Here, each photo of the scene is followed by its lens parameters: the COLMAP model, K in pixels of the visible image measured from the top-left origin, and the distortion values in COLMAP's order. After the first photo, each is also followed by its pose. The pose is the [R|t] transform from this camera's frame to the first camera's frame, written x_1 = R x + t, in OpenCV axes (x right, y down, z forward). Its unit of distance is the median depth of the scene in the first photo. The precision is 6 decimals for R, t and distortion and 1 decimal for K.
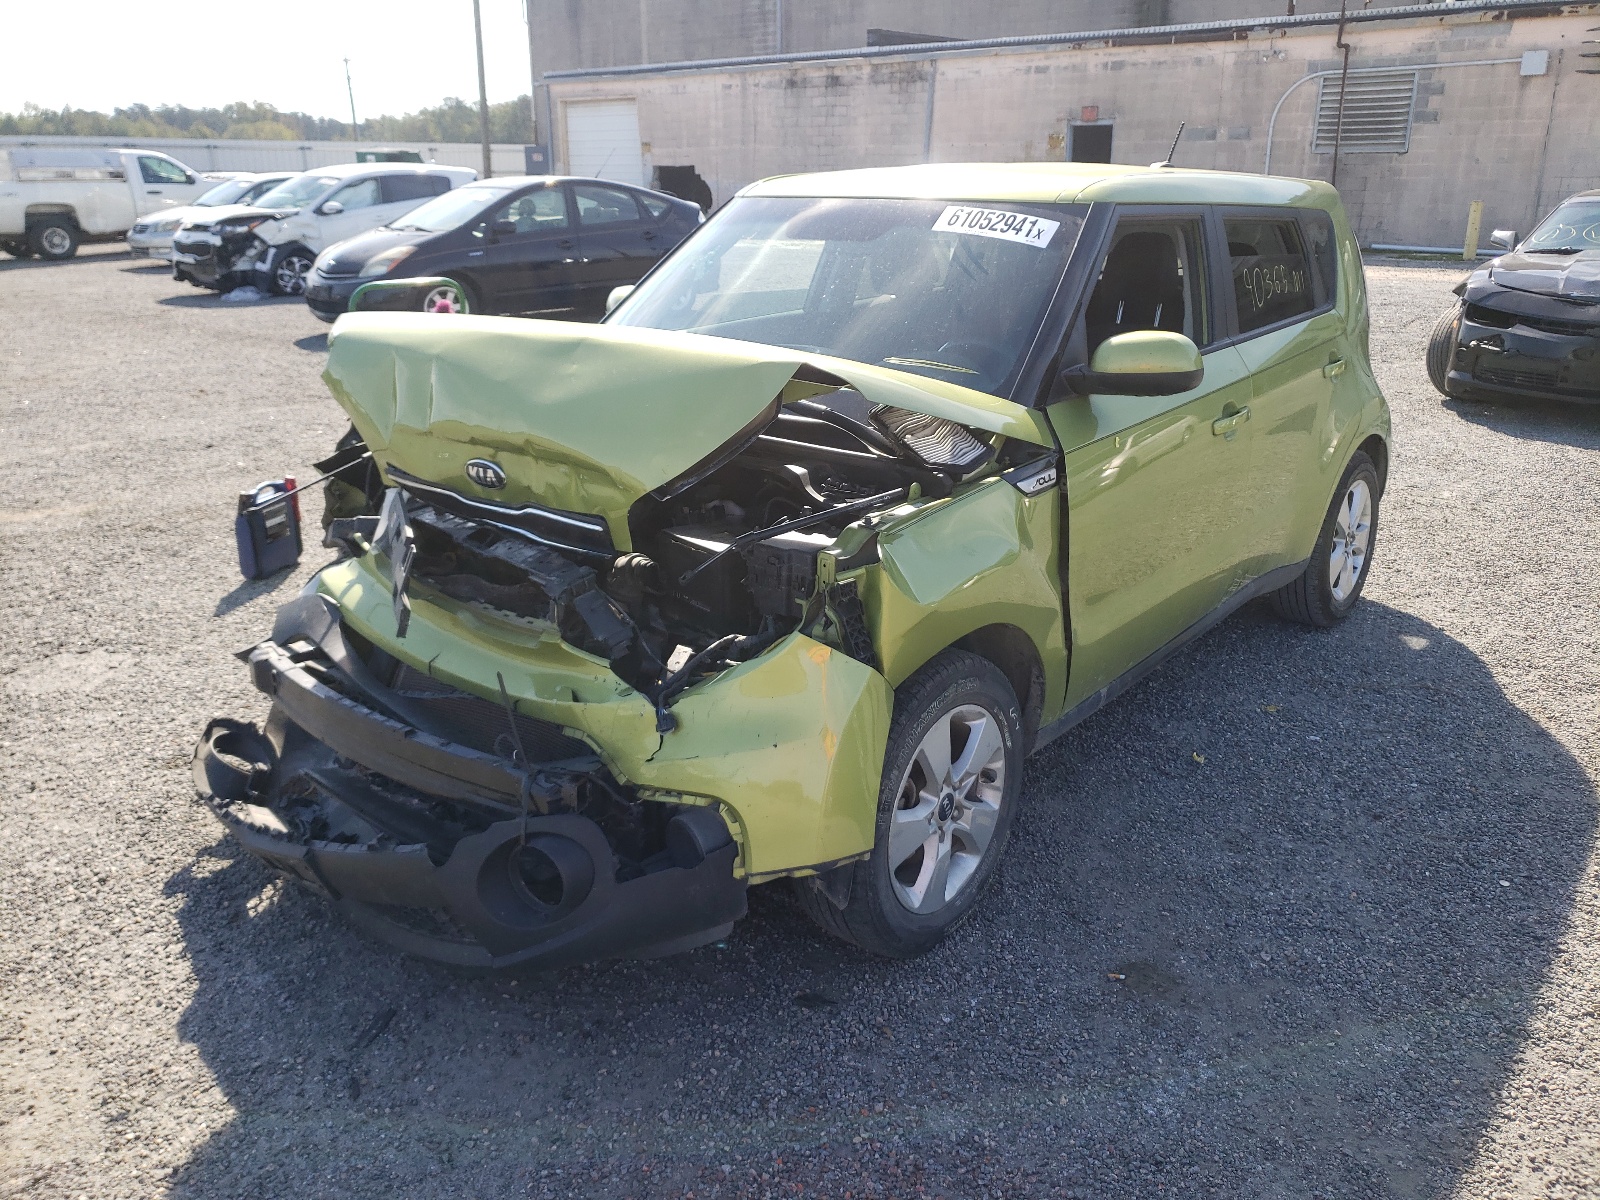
lens RADIAL K [[1198.4, 0, 873.5], [0, 1198.4, 605.9], [0, 0, 1]] dist [0.045278, -0.002330]
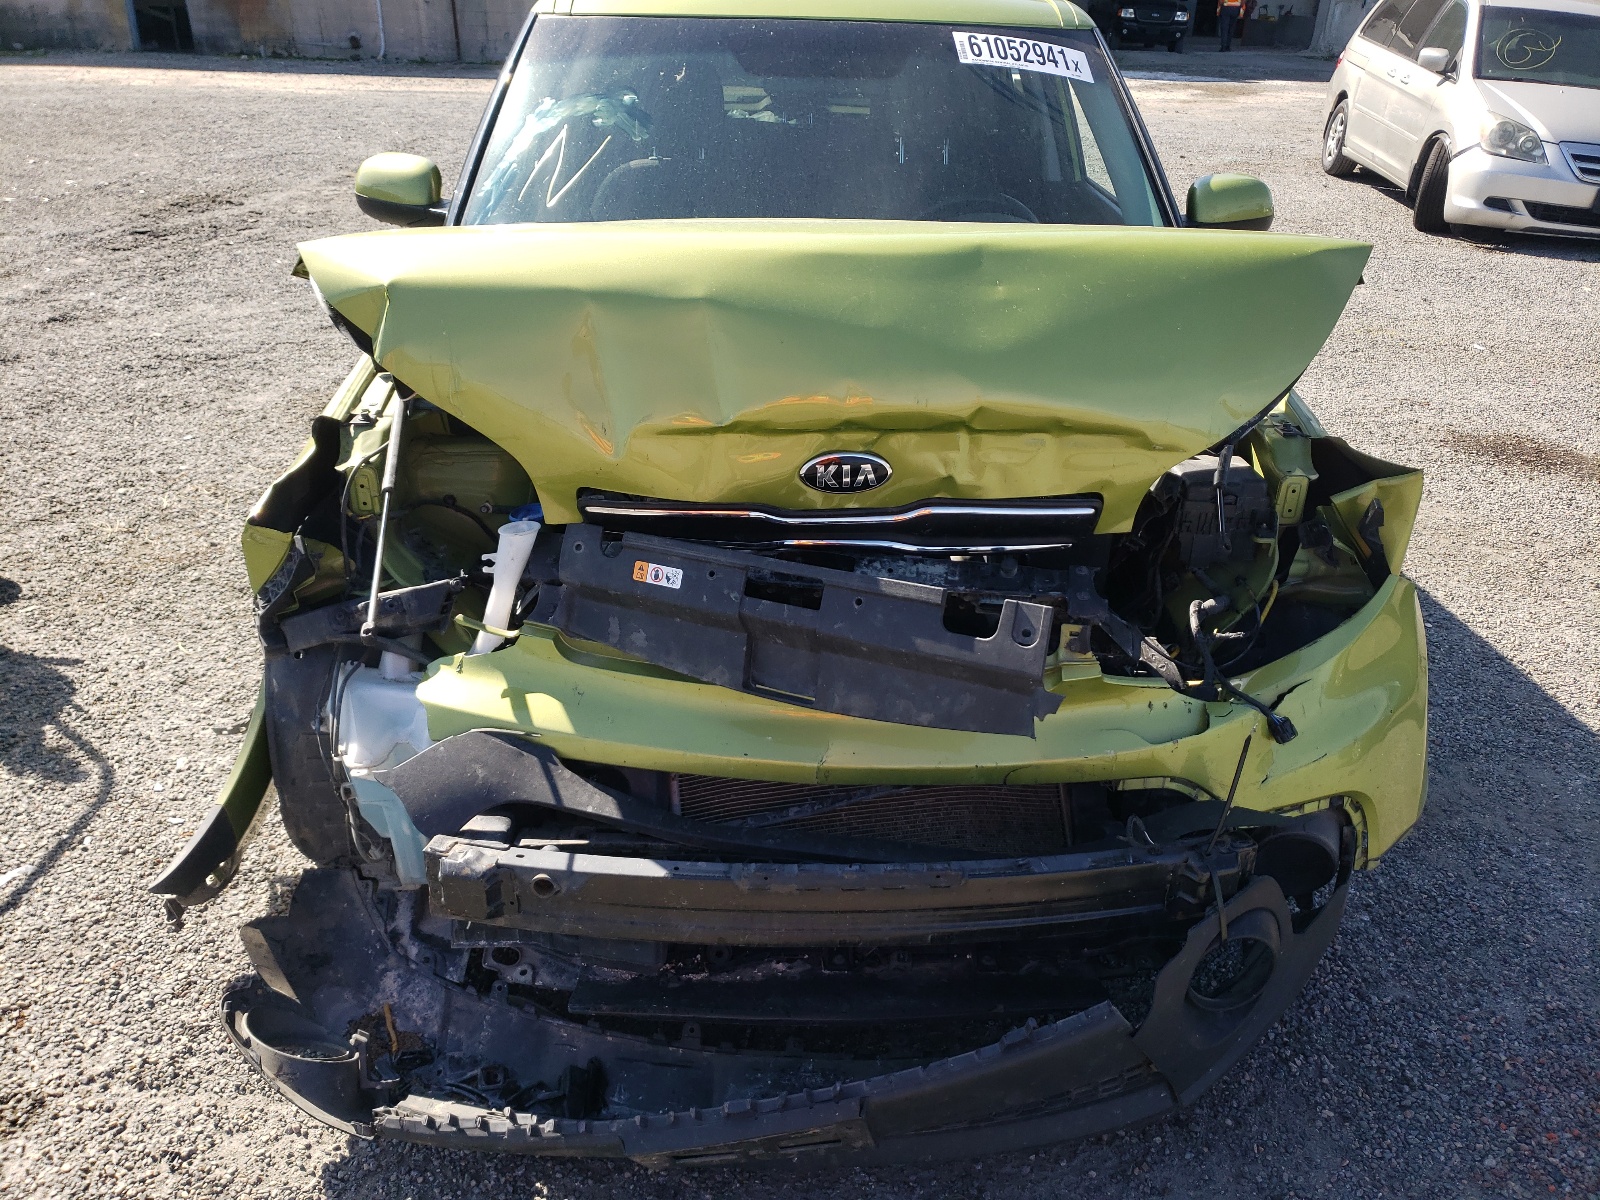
lens RADIAL K [[1198.4, 0, 873.5], [0, 1198.4, 605.9], [0, 0, 1]] dist [0.045278, -0.002330]
pose [[0.768575, -0.276800, 0.576779, -0.754760], [0.196754, 0.960130, 0.198593, -0.176968], [-0.608753, -0.039151, 0.792393, 0.494094]]
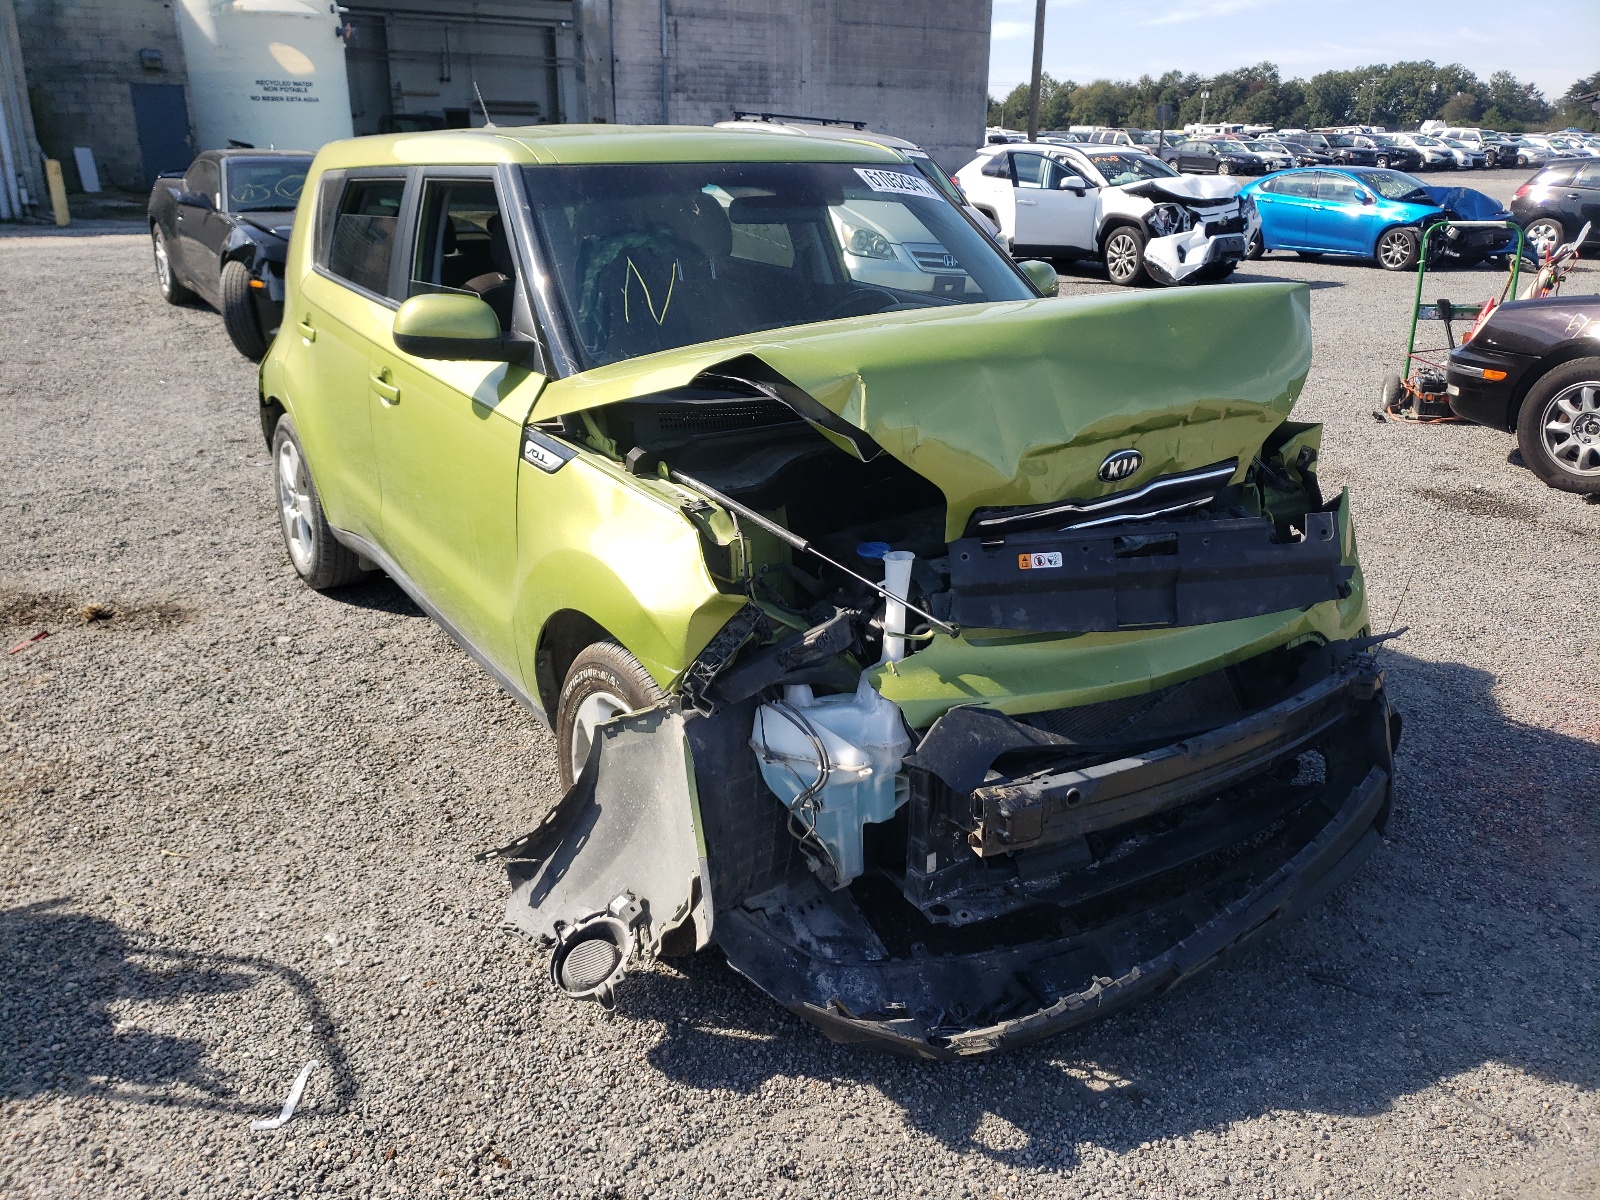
lens RADIAL K [[1212.3, 0, 800.0], [0, 1212.3, 600.0], [0, 0, 1]] dist [0.067681, -0.001771]
pose [[0.307023, -0.334626, 0.890934, -1.314187], [0.306295, 0.921082, 0.240398, -0.326189], [-0.901066, 0.199081, 0.385287, 0.909558]]
